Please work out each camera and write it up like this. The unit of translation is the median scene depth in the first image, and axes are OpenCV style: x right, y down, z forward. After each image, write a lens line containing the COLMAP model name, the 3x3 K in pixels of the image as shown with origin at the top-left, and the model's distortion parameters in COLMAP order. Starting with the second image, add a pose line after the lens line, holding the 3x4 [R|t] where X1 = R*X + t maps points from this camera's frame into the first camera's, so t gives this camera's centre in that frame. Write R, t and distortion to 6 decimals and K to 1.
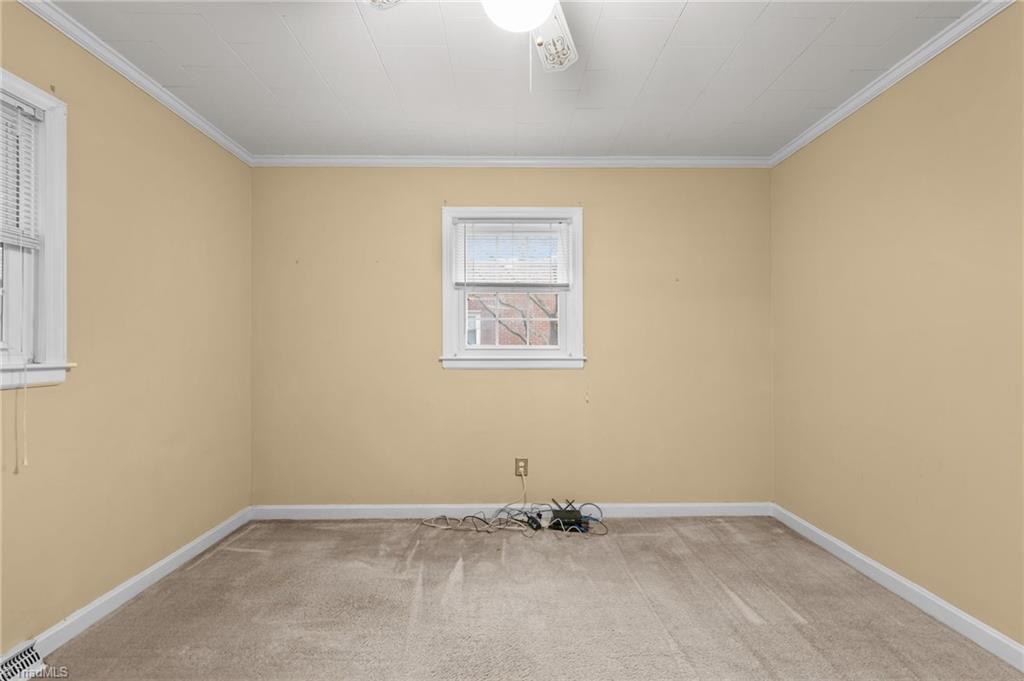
lens RADIAL K [[418.5, 0, 515.2], [0, 418.5, 349.1], [0, 0, 1]] dist [0.002652, -0.001032]
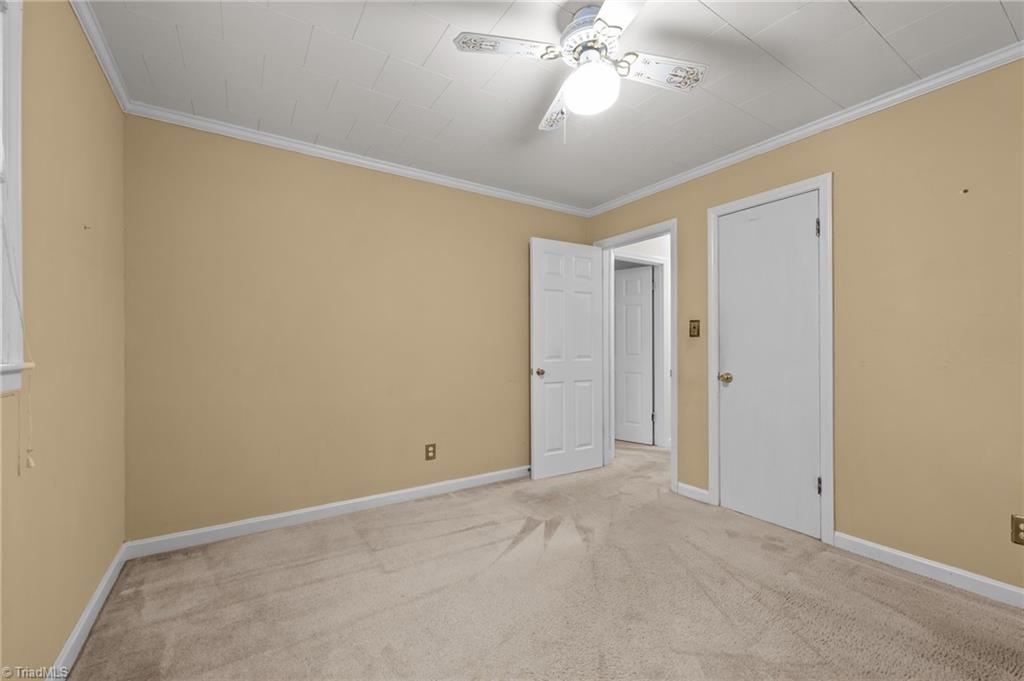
lens RADIAL K [[418.5, 0, 510.2], [0, 418.5, 343.7], [0, 0, 1]] dist [0.002652, -0.001032]
pose [[-0.532269, 0.006517, 0.846550, -0.480538], [-0.004519, 0.999934, -0.010539, 0.002284], [-0.846563, -0.009435, -0.532205, 0.911801]]
